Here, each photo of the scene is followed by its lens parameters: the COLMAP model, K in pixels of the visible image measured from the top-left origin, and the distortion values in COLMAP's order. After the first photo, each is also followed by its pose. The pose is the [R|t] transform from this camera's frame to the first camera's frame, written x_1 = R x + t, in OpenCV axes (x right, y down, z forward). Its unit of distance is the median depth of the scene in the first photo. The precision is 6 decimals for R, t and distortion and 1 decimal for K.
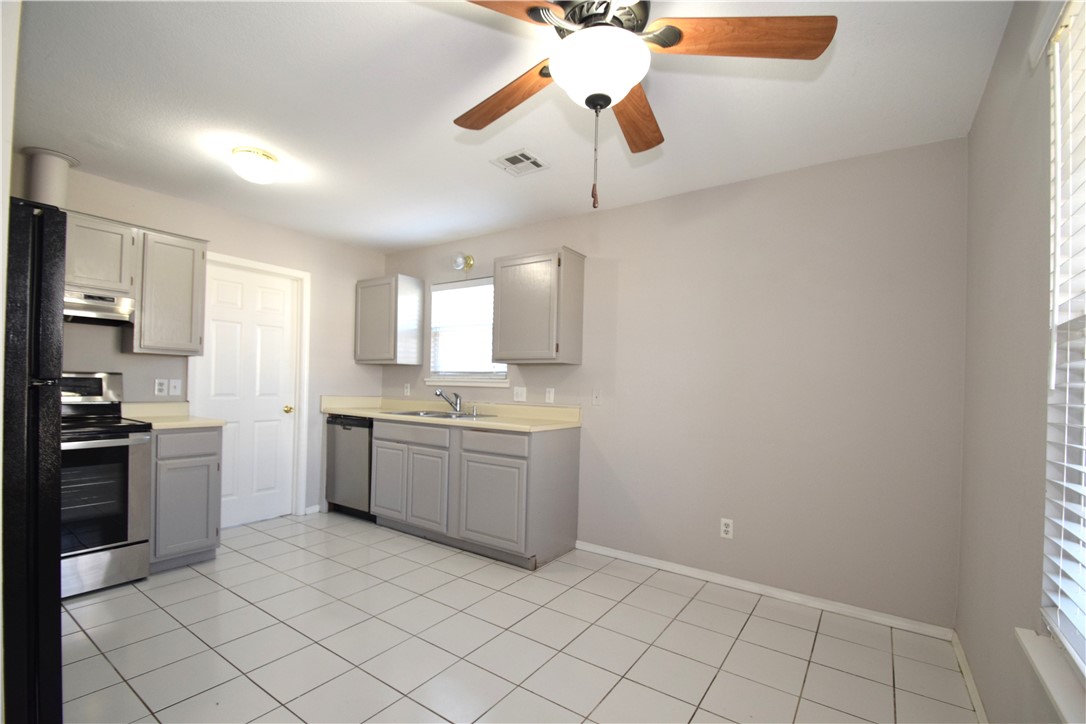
lens RADIAL K [[471.8, 0, 541.8], [0, 471.8, 383.8], [0, 0, 1]] dist [0.002624, -0.008828]
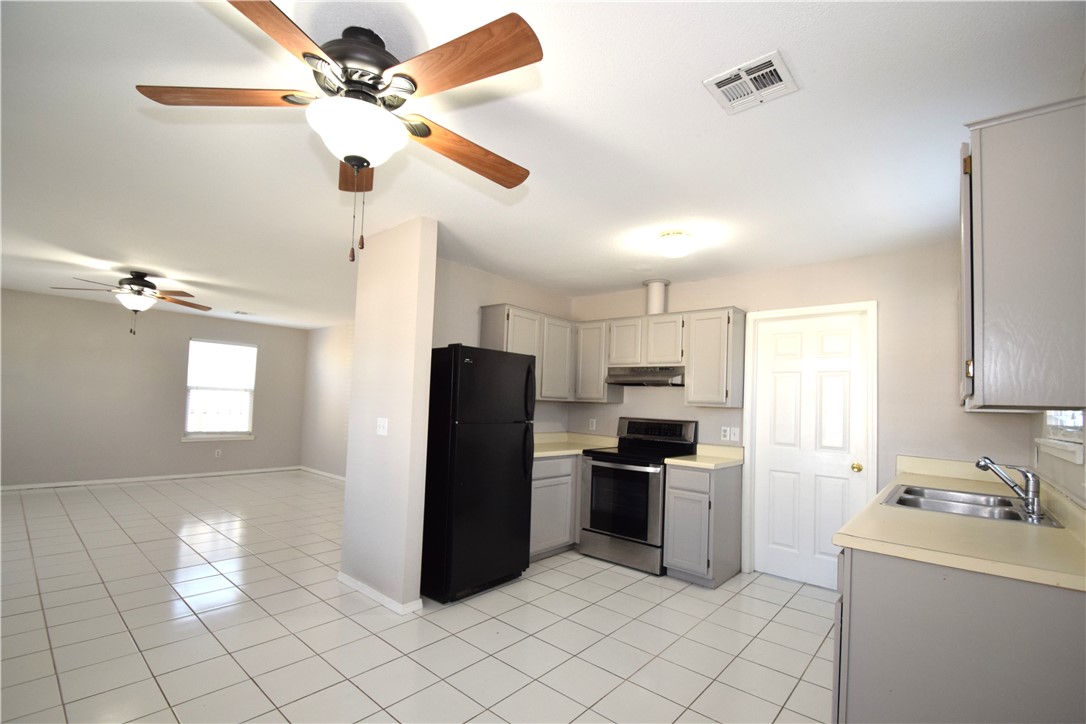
lens RADIAL K [[478.9, 0, 540.5], [0, 478.9, 383.4], [0, 0, 1]] dist [0.001056, -0.010290]
pose [[-0.112148, -0.070741, -0.991170, 0.415090], [-0.037851, 0.997043, -0.066878, -0.018174], [0.992970, 0.030016, -0.114494, 0.581919]]
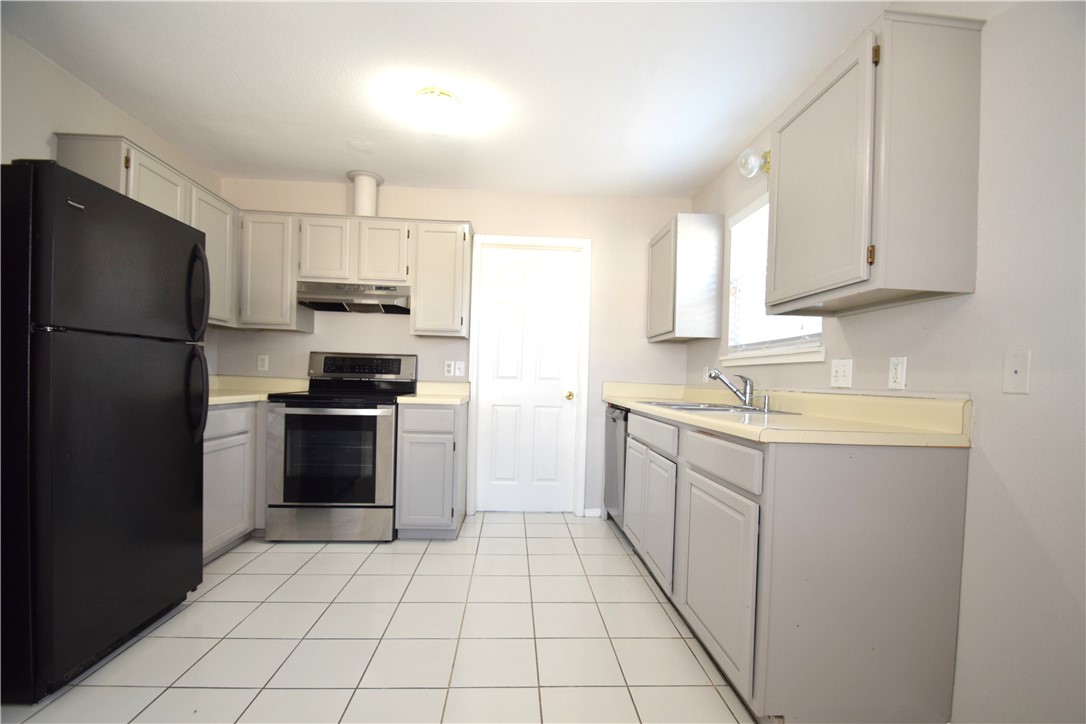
lens RADIAL K [[478.9, 0, 540.5], [0, 478.9, 383.4], [0, 0, 1]] dist [0.001056, -0.010290]
pose [[0.617693, 0.002704, -0.786415, 0.162325], [-0.011052, 0.999925, -0.005242, 0.039703], [0.786342, 0.011929, 0.617676, 0.425318]]
